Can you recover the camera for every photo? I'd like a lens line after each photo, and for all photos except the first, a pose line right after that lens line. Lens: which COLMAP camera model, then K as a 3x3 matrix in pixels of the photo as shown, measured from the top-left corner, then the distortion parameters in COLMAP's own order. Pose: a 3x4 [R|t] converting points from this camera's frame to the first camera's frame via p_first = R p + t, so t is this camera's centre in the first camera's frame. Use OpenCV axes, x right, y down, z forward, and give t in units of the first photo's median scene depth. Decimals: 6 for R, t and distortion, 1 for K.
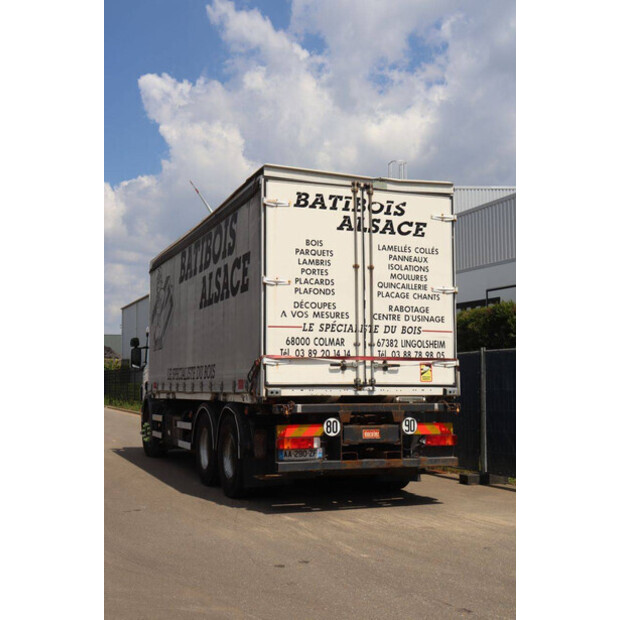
lens RADIAL K [[826.4, 0, 310.0], [0, 826.4, 310.0], [0, 0, 1]] dist [0.027185, 0.079692]
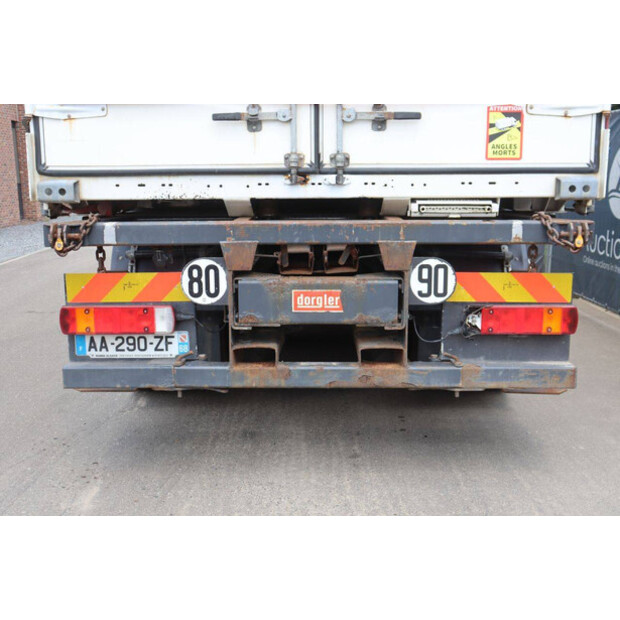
lens RADIAL K [[763.6, 0, 310.0], [0, 763.6, 310.0], [0, 0, 1]] dist [-0.001161, 0.021922]
pose [[0.927759, 0.063330, -0.367768, 0.195634], [0.039886, 0.963022, 0.266453, 0.059090], [0.371043, -0.261873, 0.890926, 0.670007]]
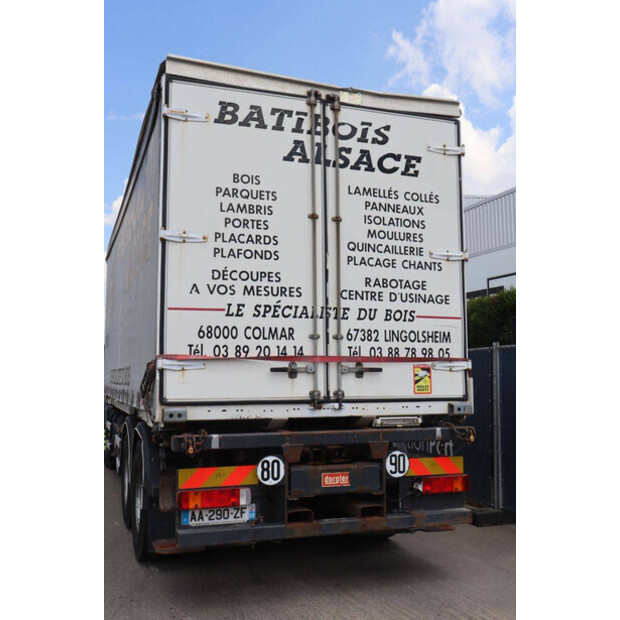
lens RADIAL K [[674.5, 0, 310.0], [0, 674.5, 310.0], [0, 0, 1]] dist [-0.052084, 0.020850]
pose [[0.999763, -0.005205, -0.021140, 0.064458], [0.005031, 0.999953, -0.008257, 0.024758], [0.021181, 0.008149, 0.999742, 0.476354]]
